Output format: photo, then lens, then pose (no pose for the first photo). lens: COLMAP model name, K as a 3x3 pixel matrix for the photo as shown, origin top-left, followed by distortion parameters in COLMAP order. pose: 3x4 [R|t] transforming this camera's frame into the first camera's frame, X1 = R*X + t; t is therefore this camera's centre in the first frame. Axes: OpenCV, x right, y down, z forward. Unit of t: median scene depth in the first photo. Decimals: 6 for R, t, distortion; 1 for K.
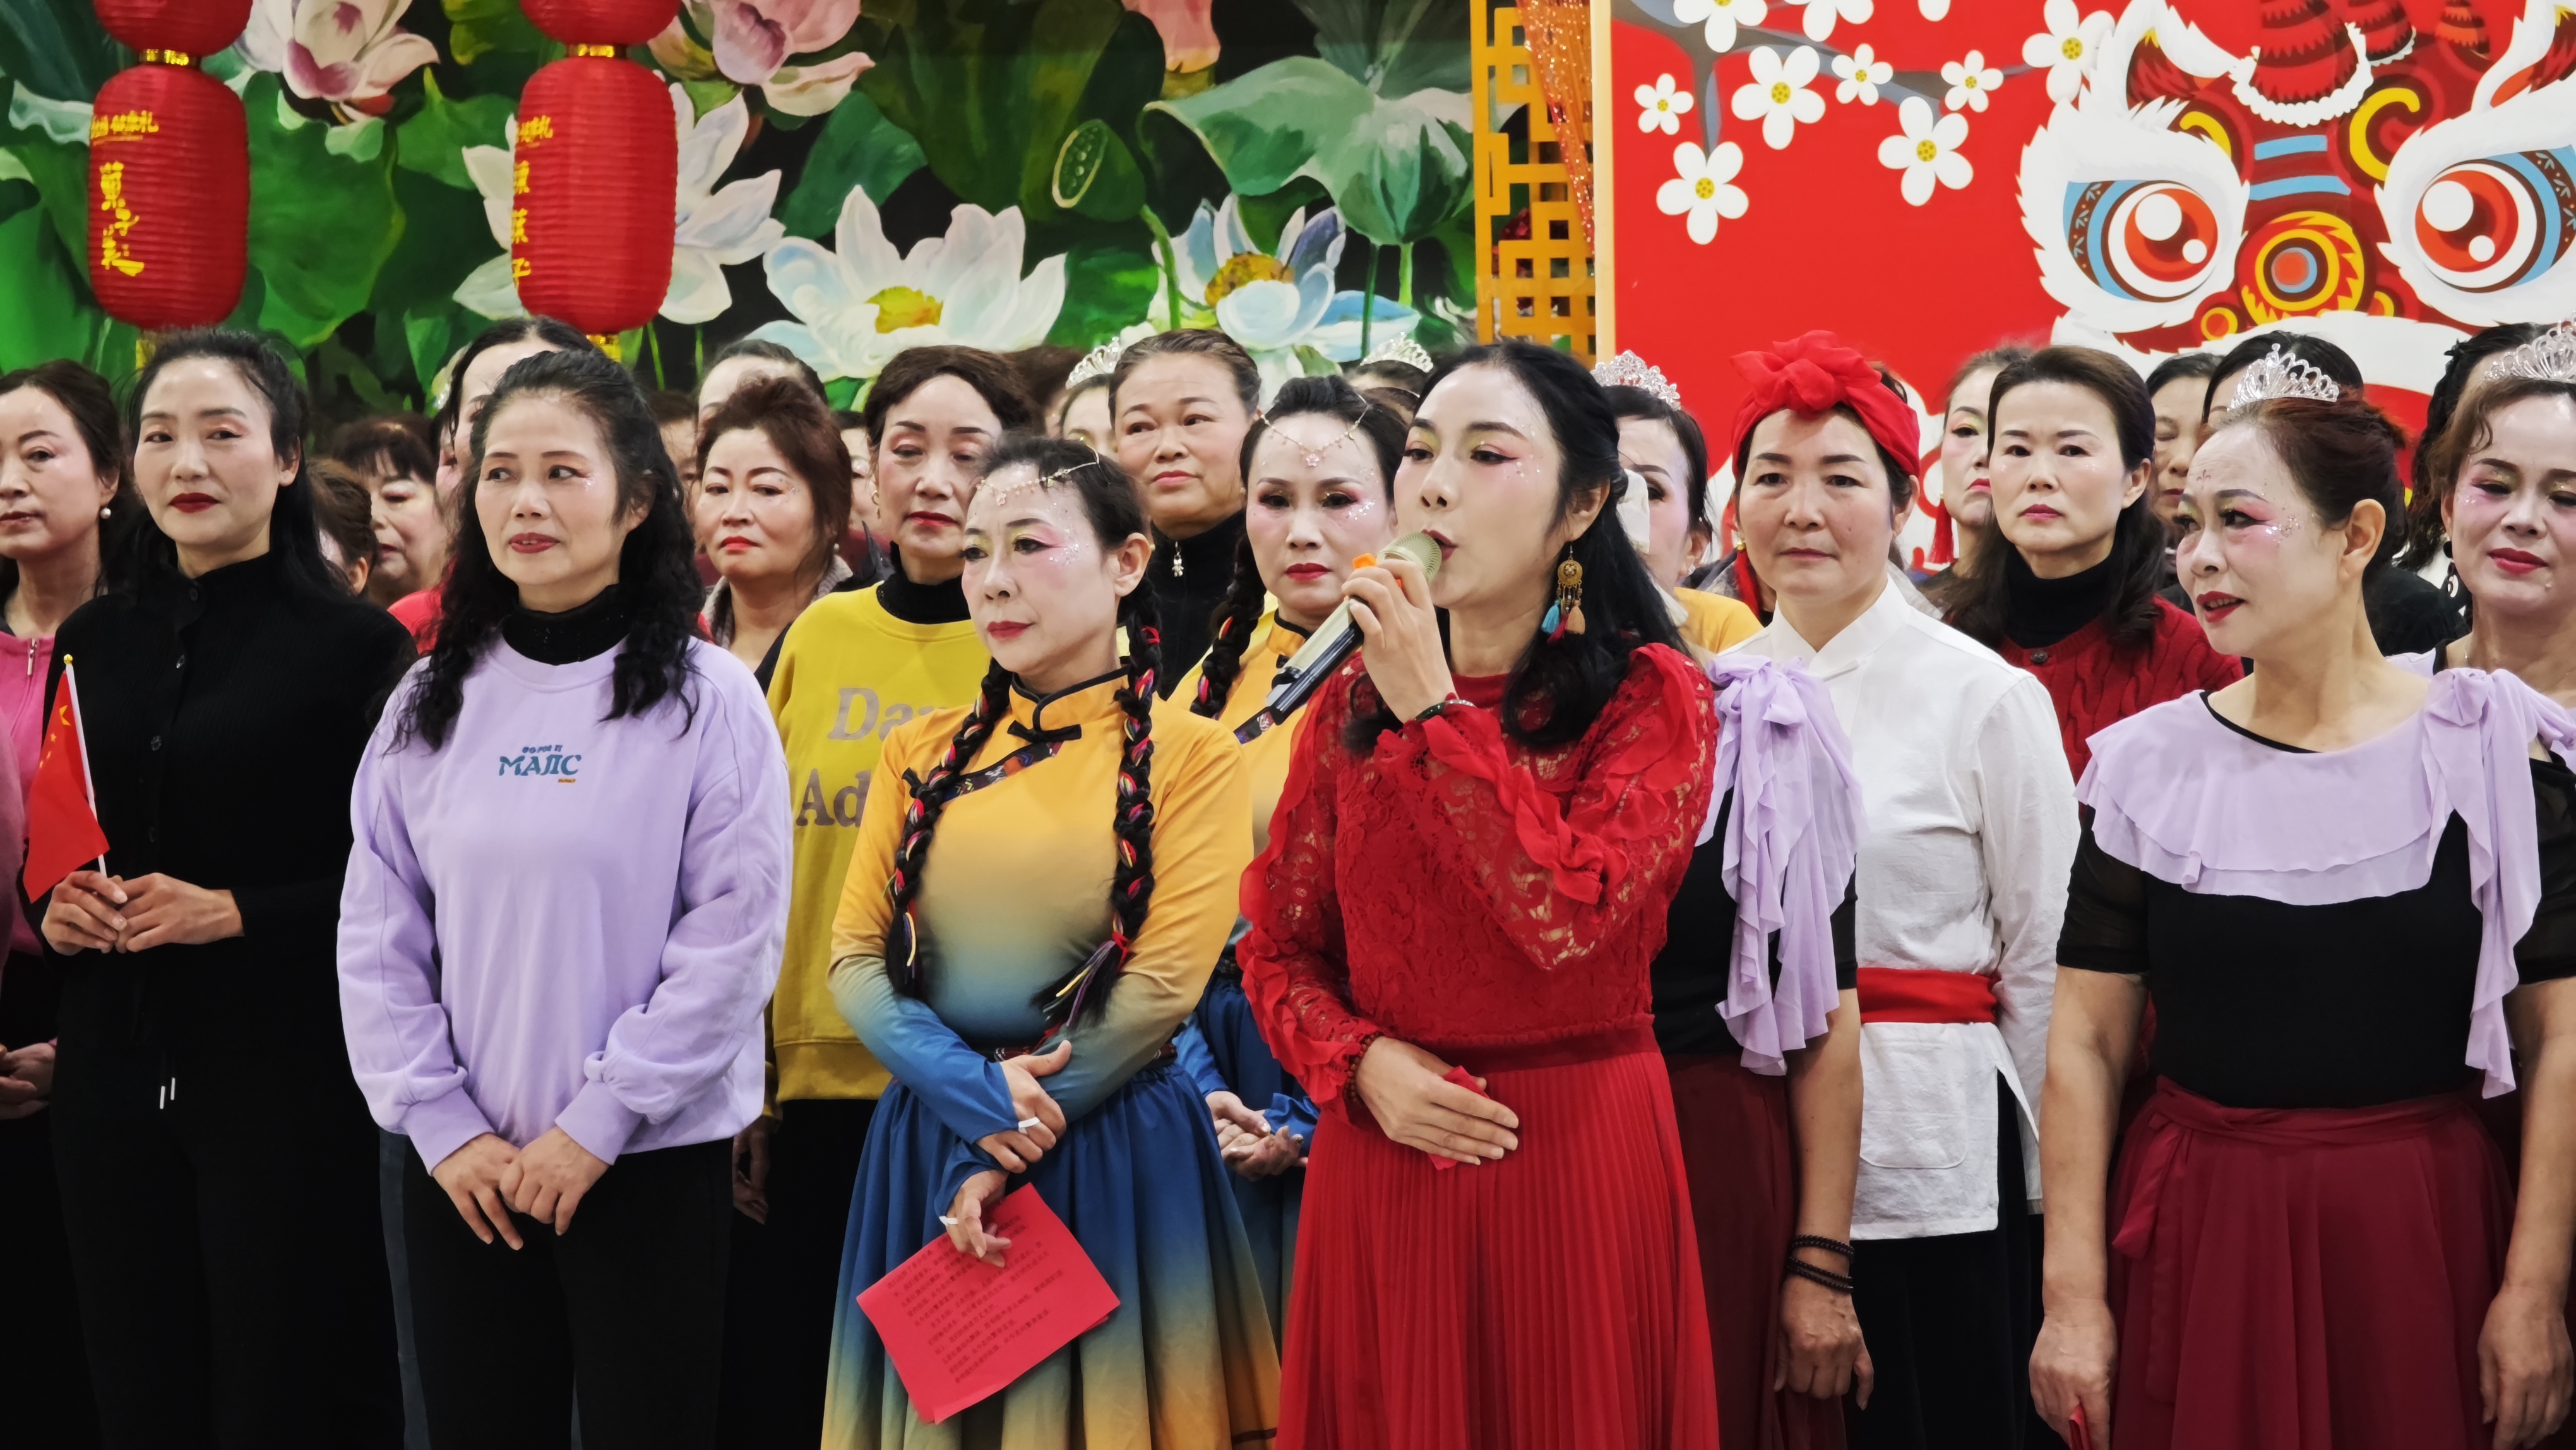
lens RADIAL K [[7068.2, 0, 1289.8], [0, 7068.2, 734.3], [0, 0, 1]] dist [0.245018, -0.750484]
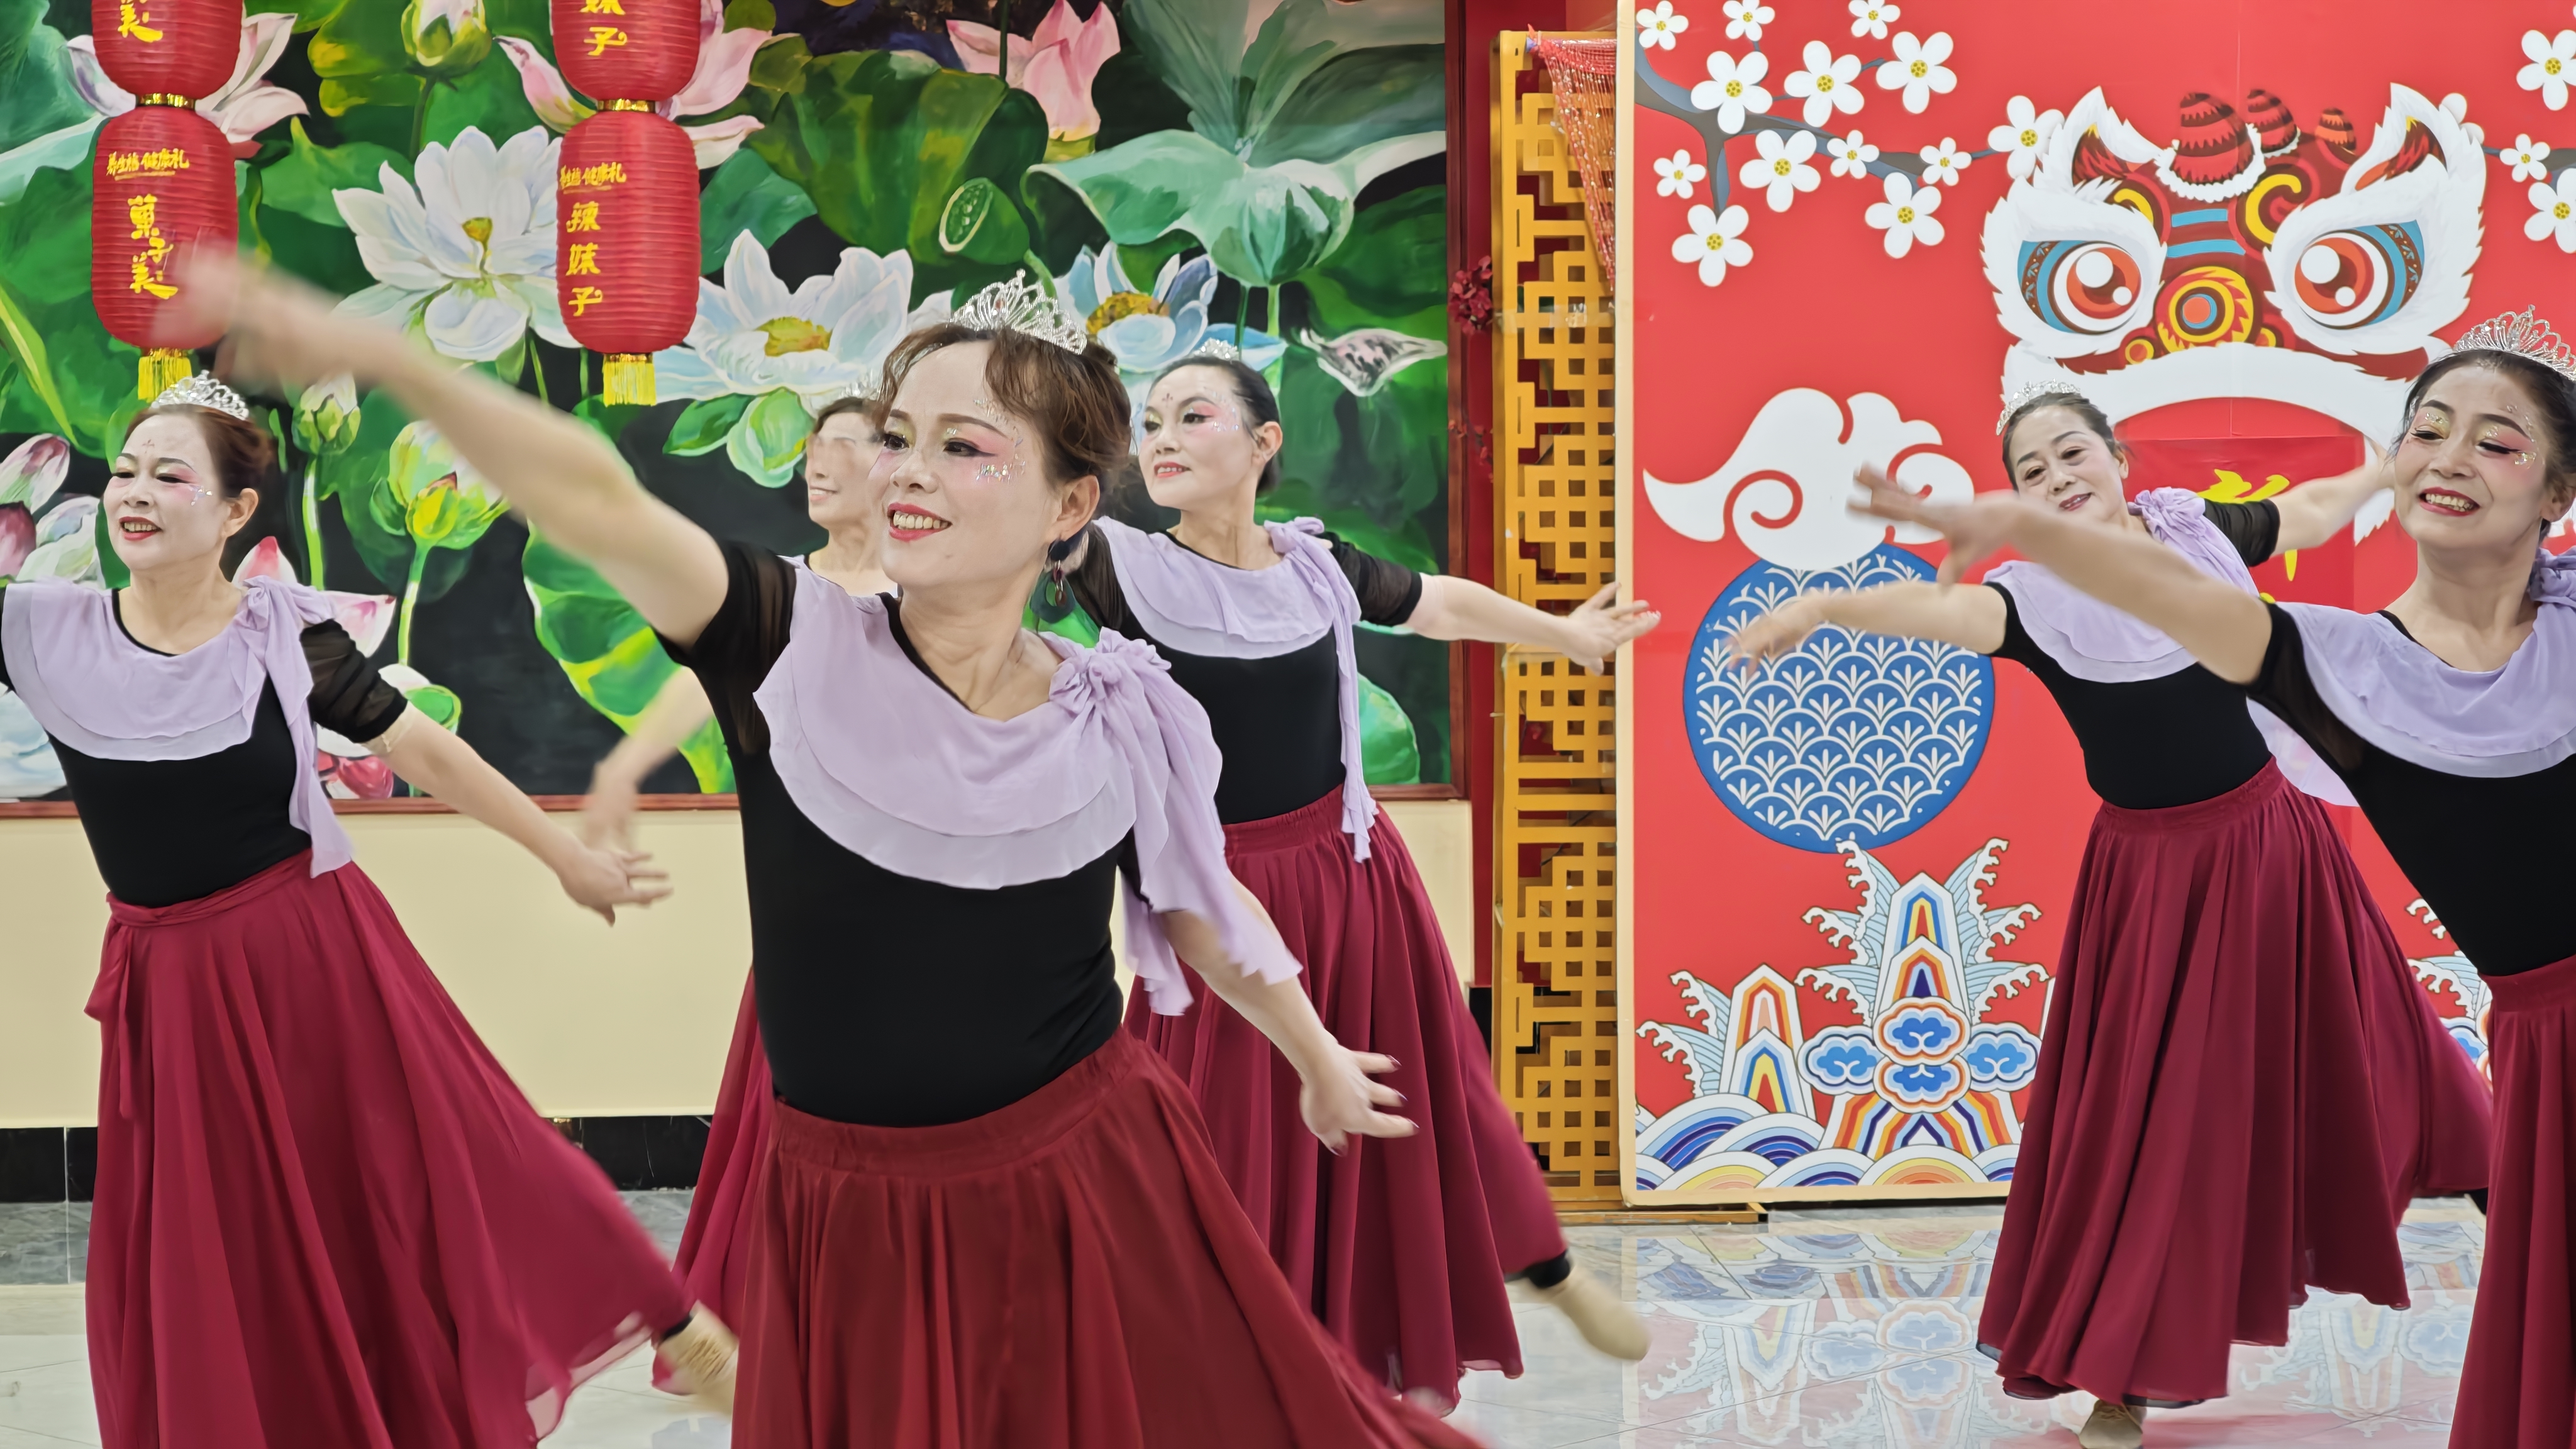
lens RADIAL K [[5234.7, 0, 1284.1], [0, 5234.7, 729.4], [0, 0, 1]] dist [0.151089, -0.421156]
pose [[0.861440, -0.027827, 0.507096, -0.479511], [0.025306, 0.999609, 0.011865, -0.003692], [-0.507228, 0.002612, 0.861808, 0.237025]]
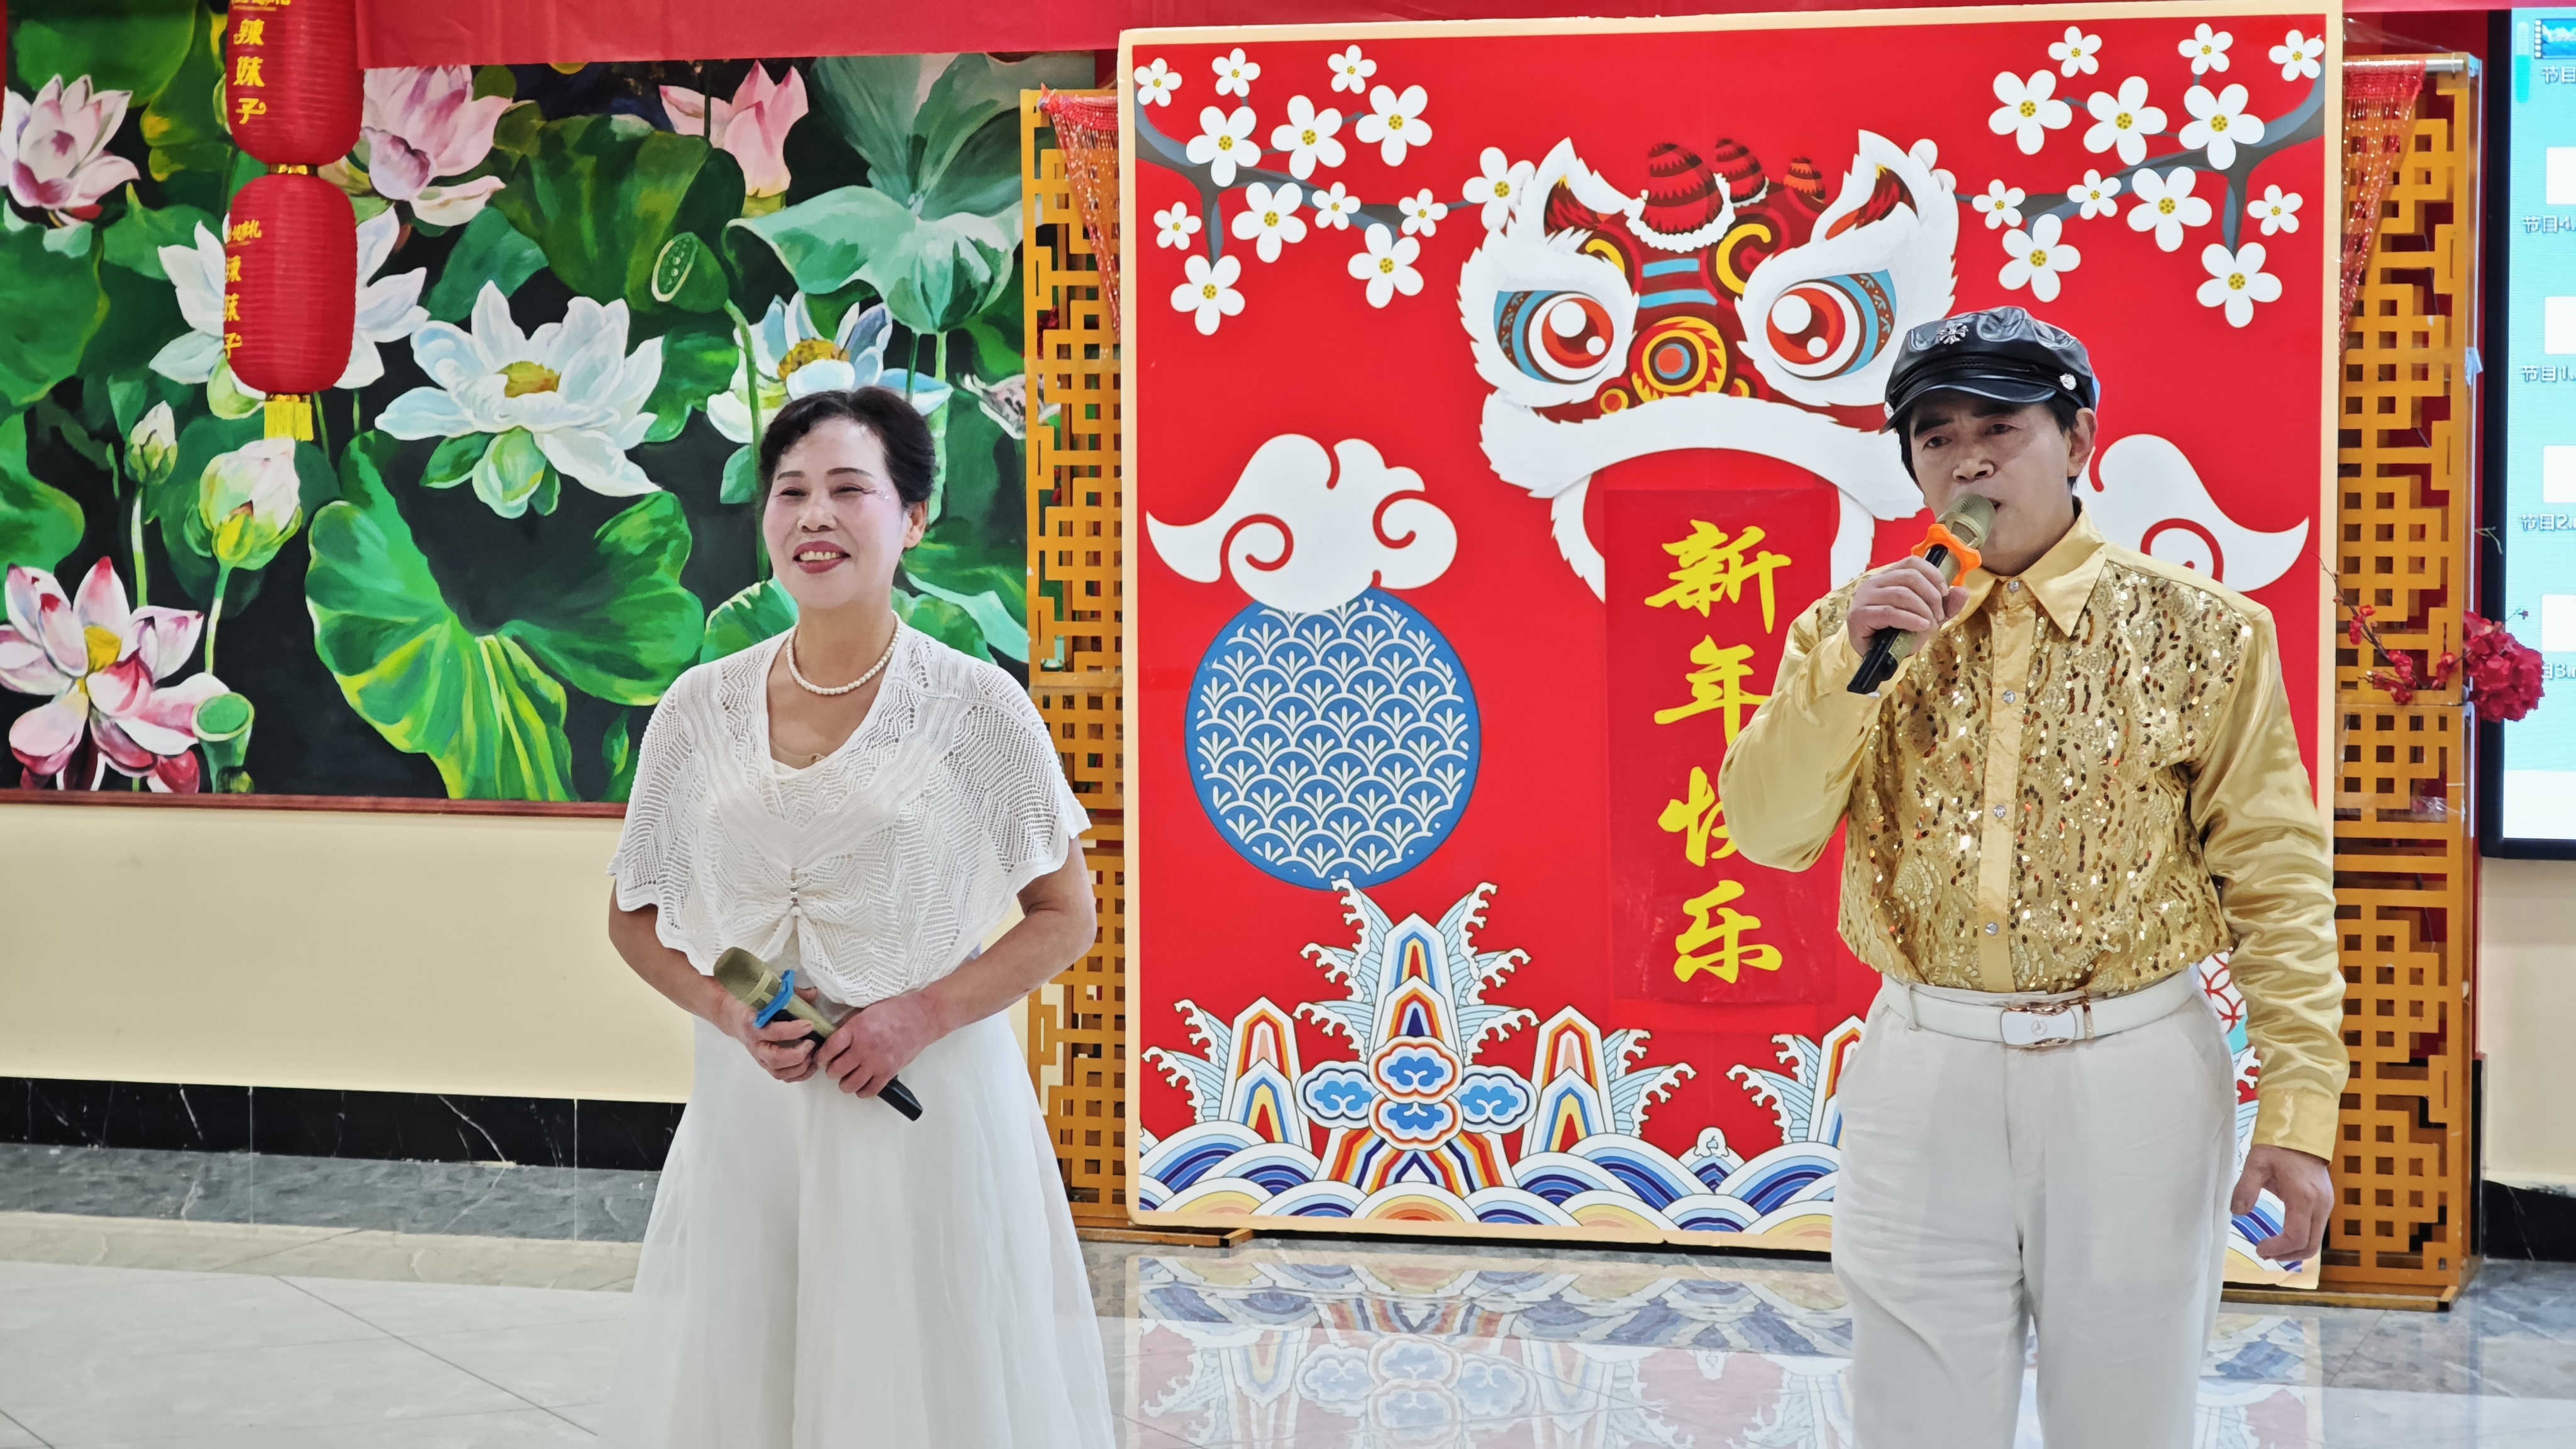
lens RADIAL K [[5248.6, 0, 1297.0], [0, 5248.6, 734.1], [0, 0, 1]] dist [0.134112, -0.690169]
pose [[0.986333, 0.002709, 0.164742, -0.083076], [-0.002811, 0.999996, 0.000391, 0.003165], [-0.164740, -0.000849, 0.986337, 0.052288]]
